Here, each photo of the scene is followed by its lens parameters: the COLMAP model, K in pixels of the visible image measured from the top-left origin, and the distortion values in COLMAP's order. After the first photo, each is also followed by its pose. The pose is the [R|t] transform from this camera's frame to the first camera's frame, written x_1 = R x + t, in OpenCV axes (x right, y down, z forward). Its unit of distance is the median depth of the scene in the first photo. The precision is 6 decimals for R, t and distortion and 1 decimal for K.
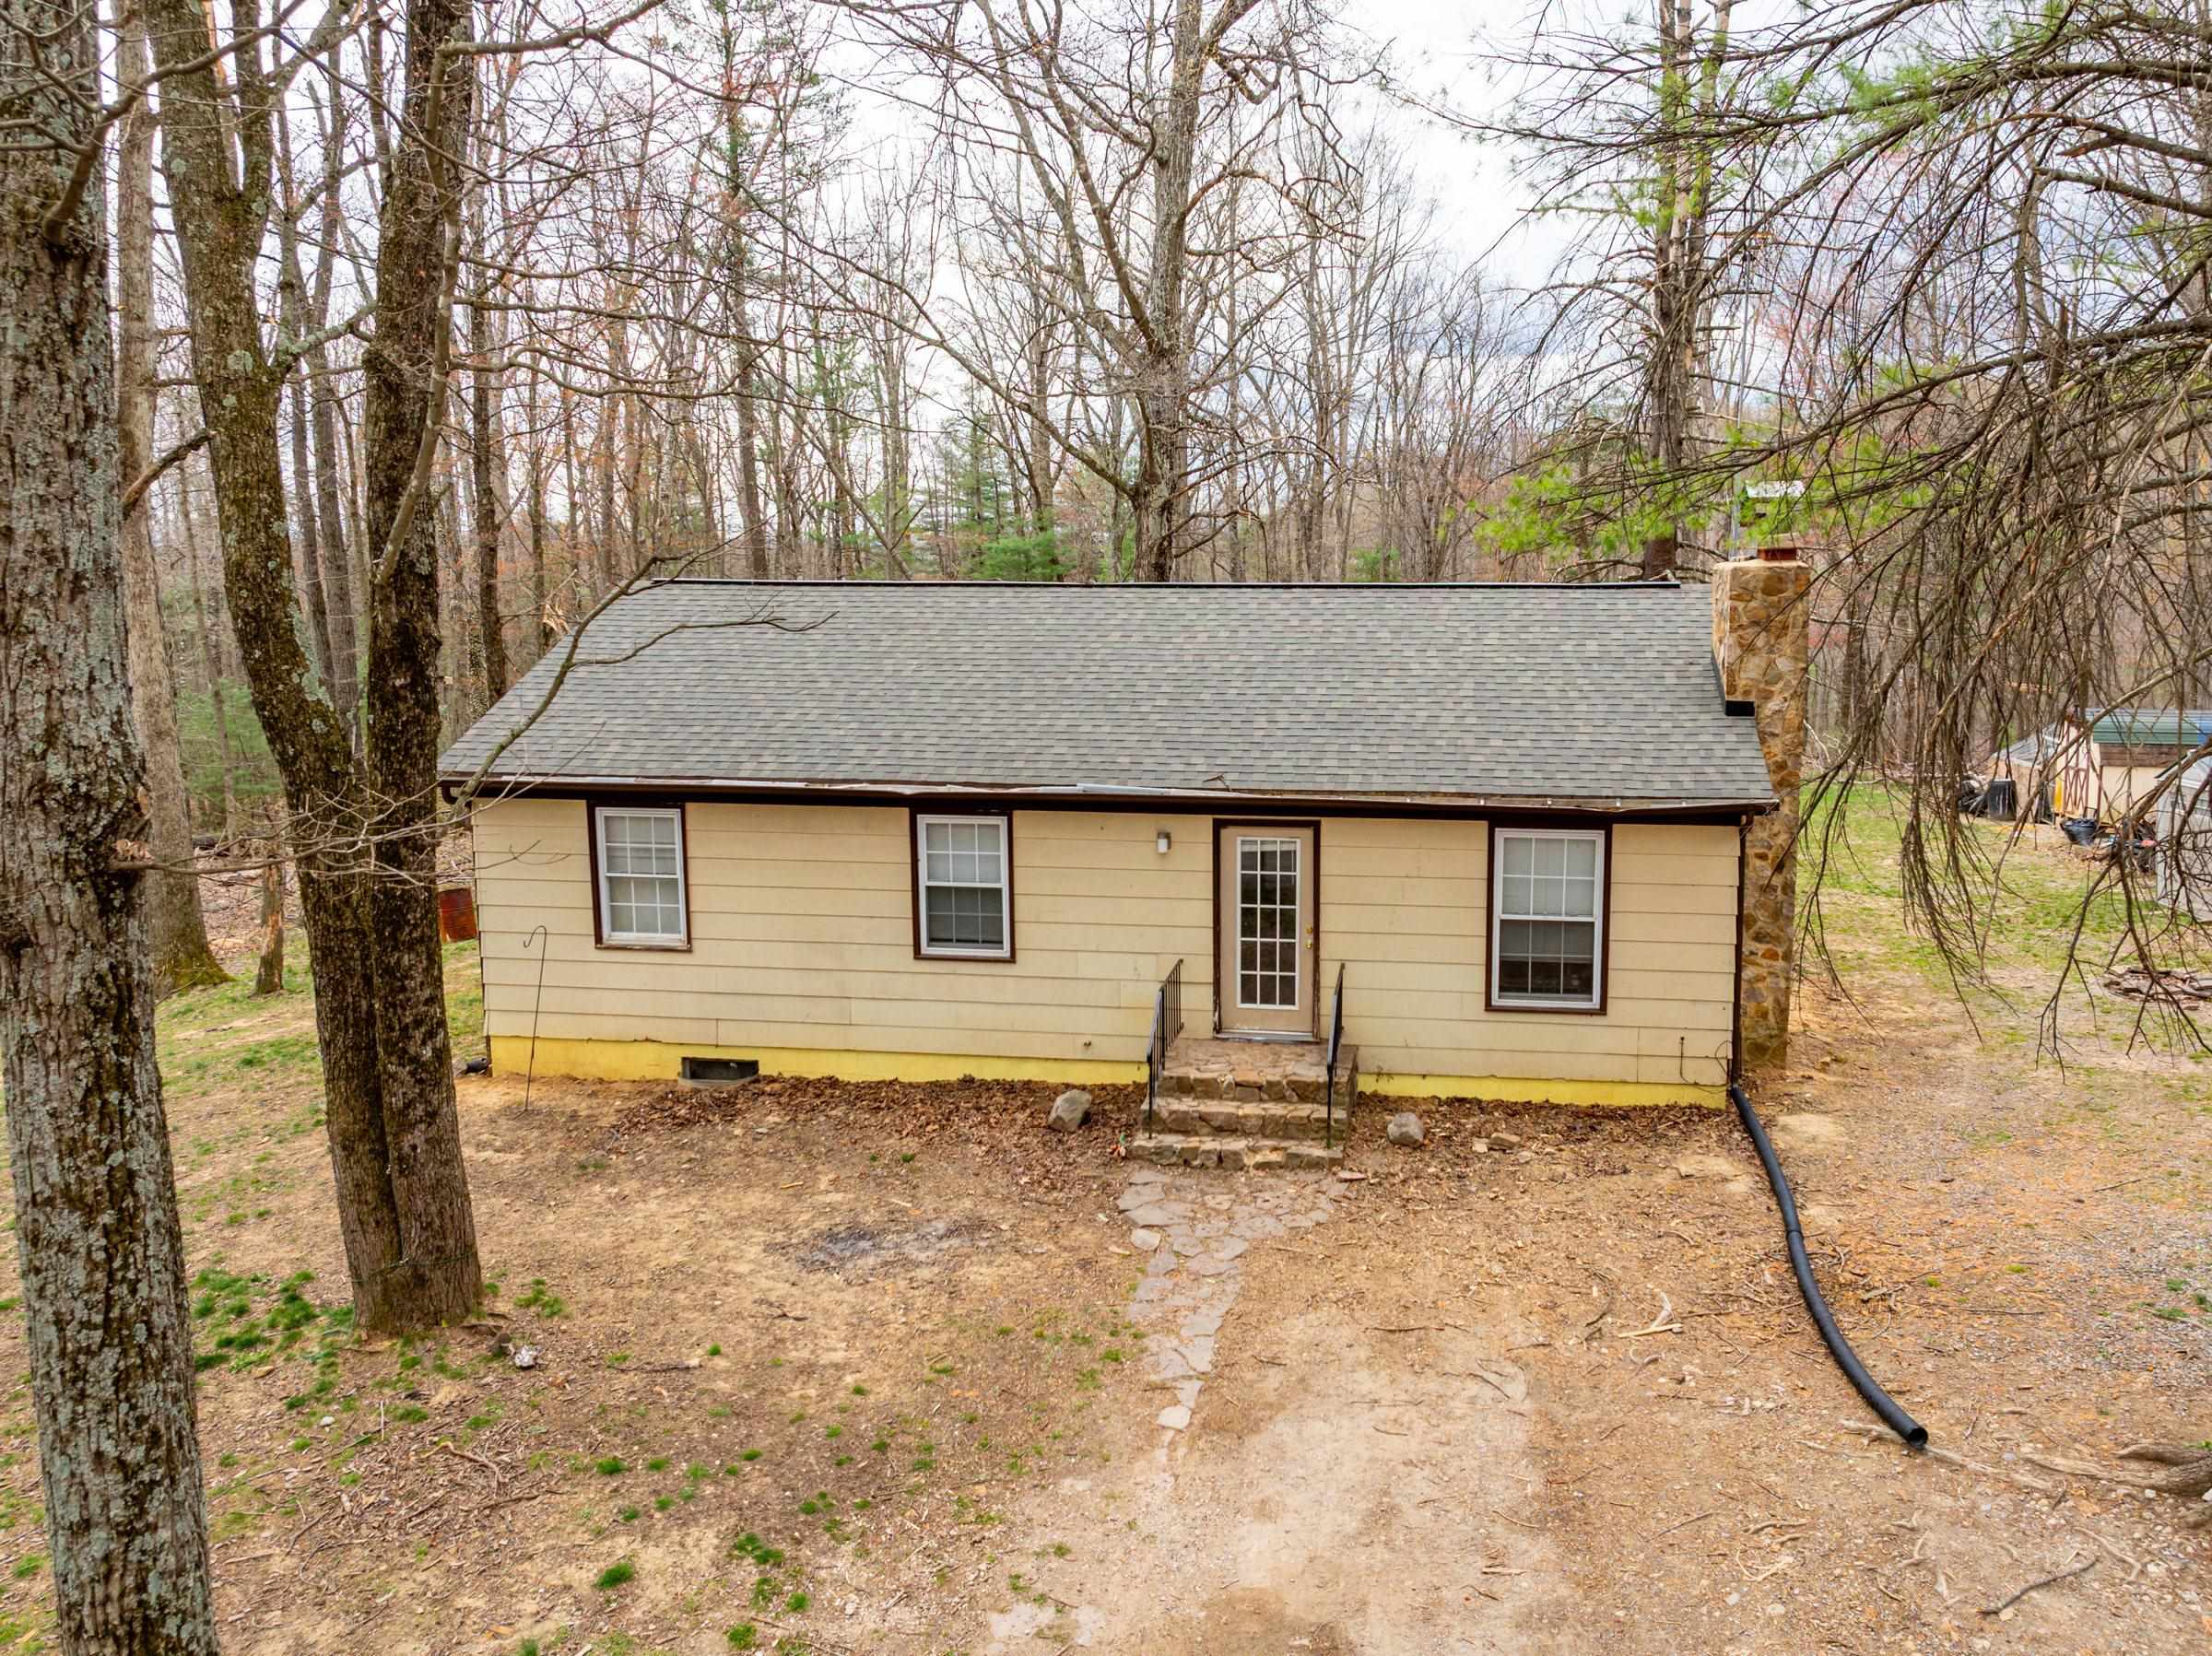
lens RADIAL K [[1634.4, 0, 1106.0], [0, 1634.4, 828.0], [0, 0, 1]] dist [-0.006063, -0.009347]
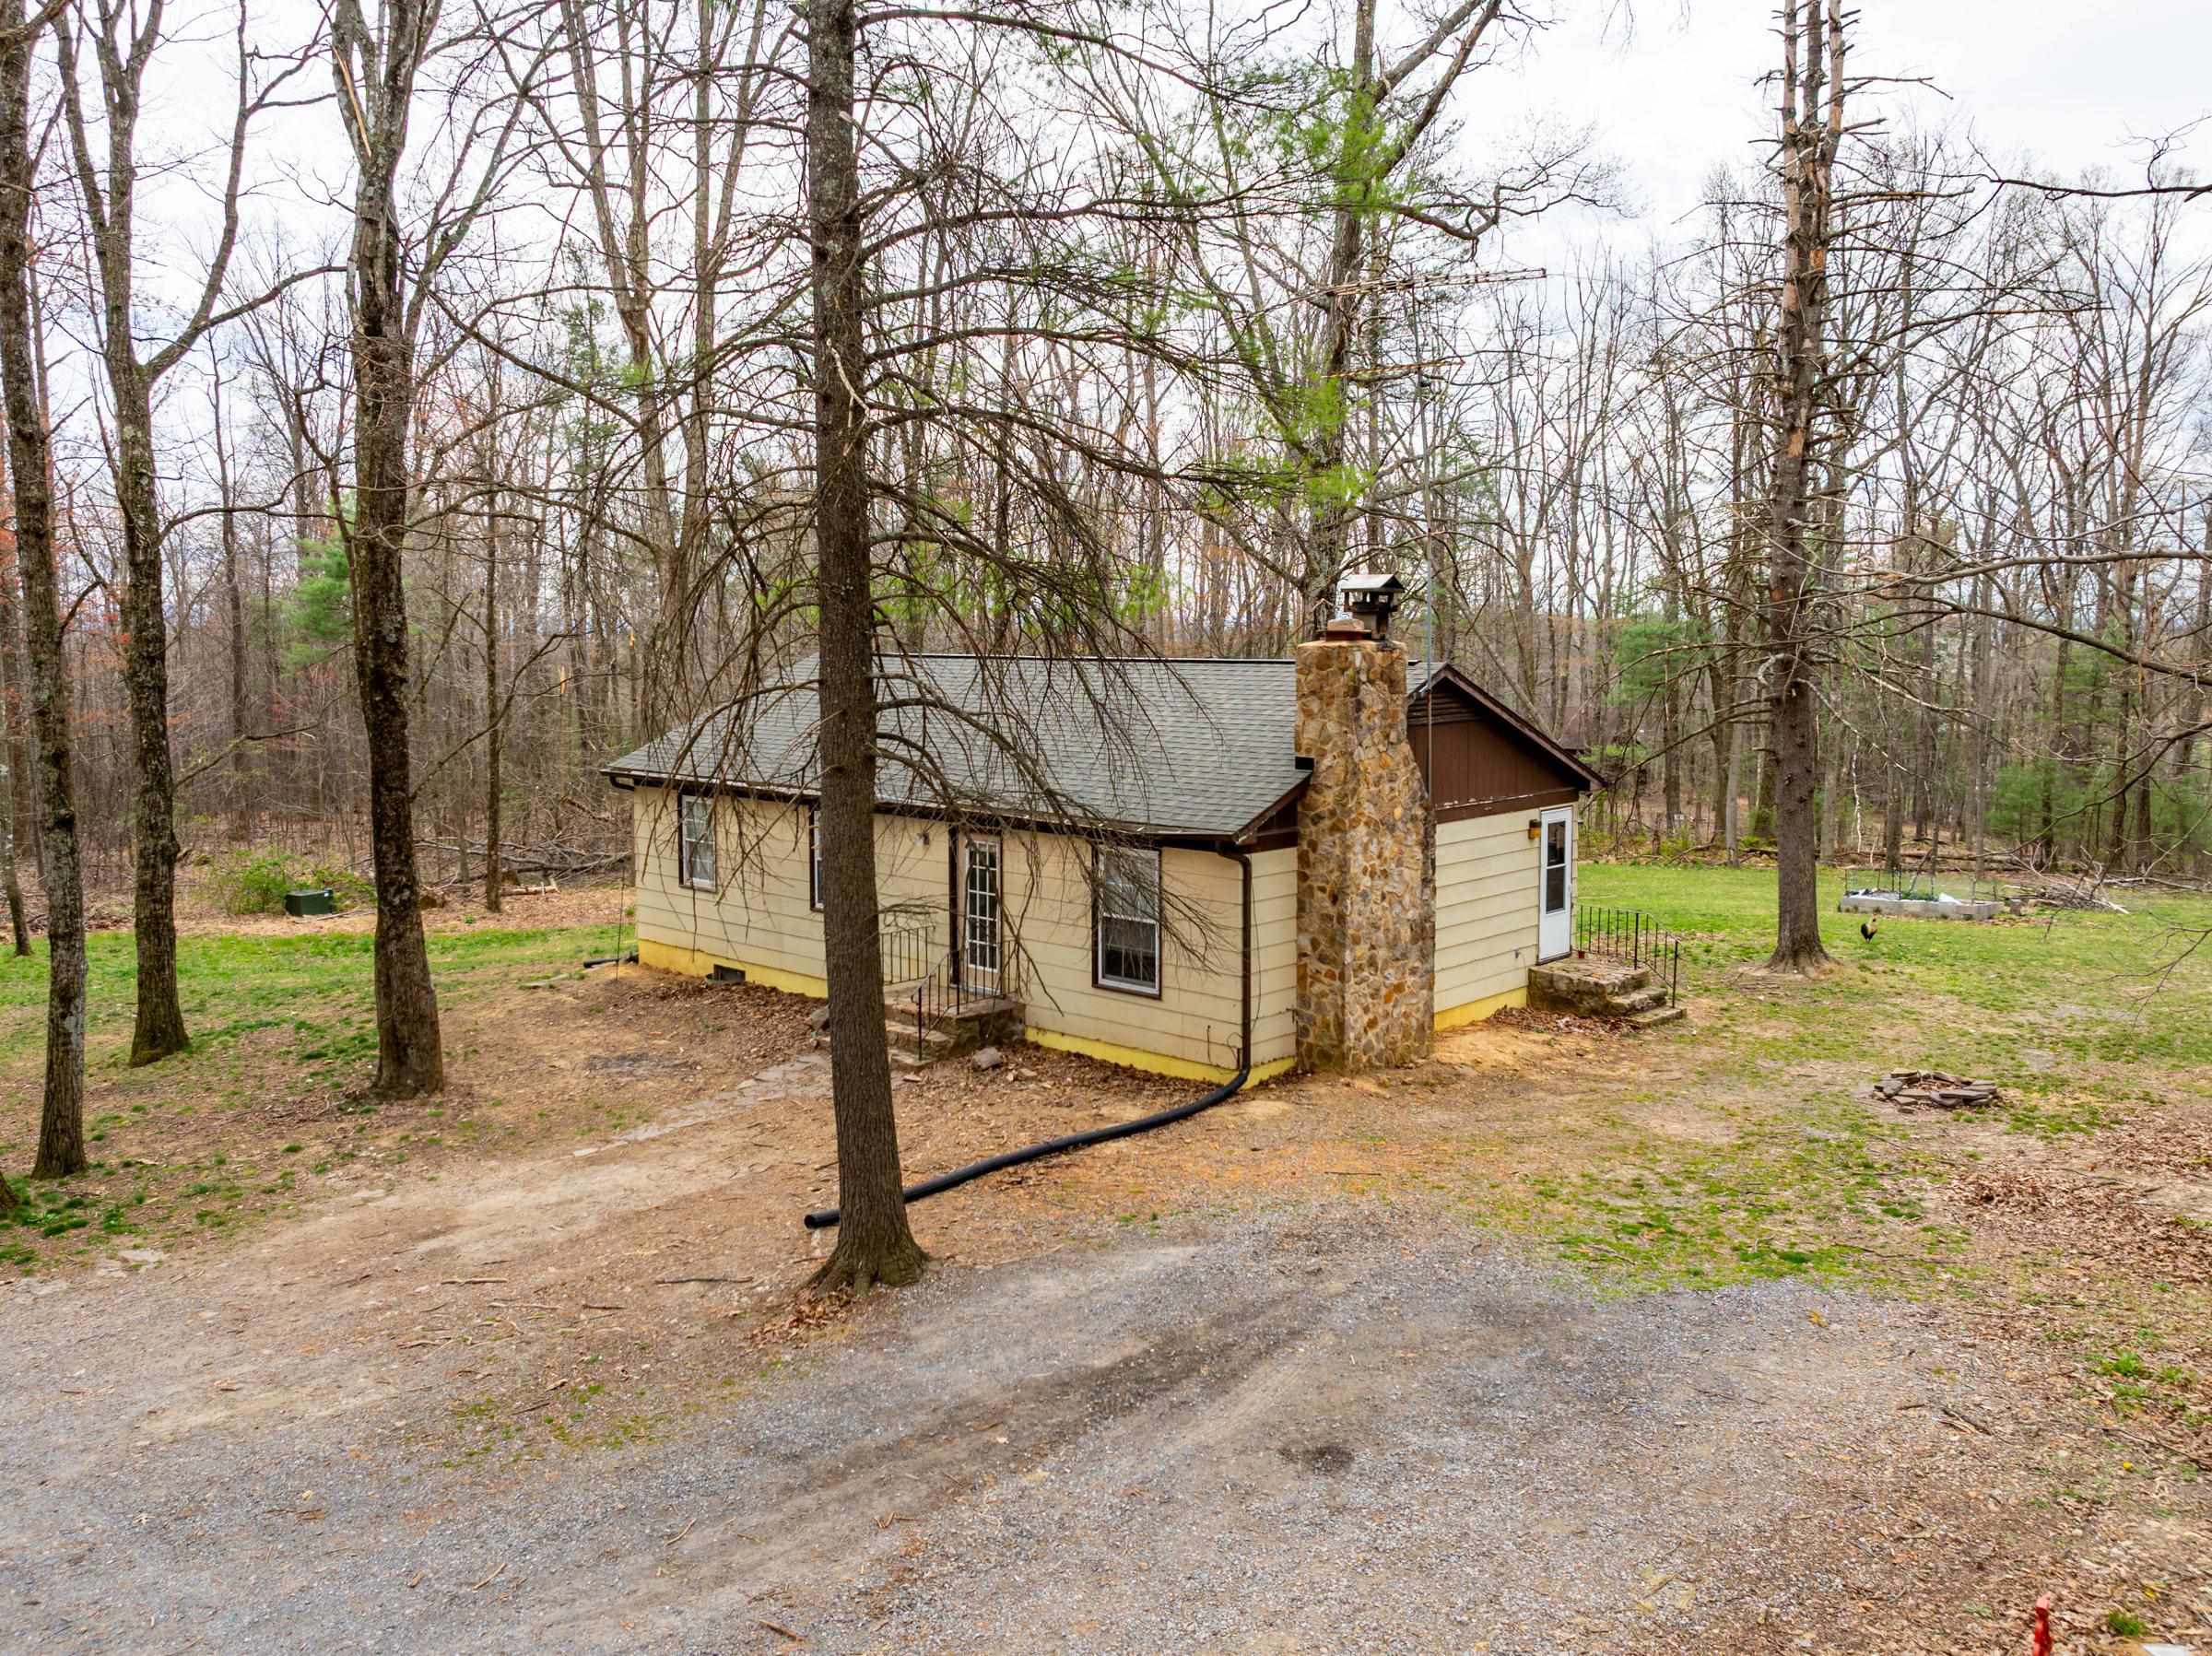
lens RADIAL K [[1634.4, 0, 1106.0], [0, 1634.4, 828.0], [0, 0, 1]] dist [-0.006063, -0.009347]
pose [[0.829144, 0.068316, -0.554845, 0.954840], [-0.095932, 0.995170, -0.020827, 0.013112], [0.550742, 0.070496, 0.831693, -0.073216]]
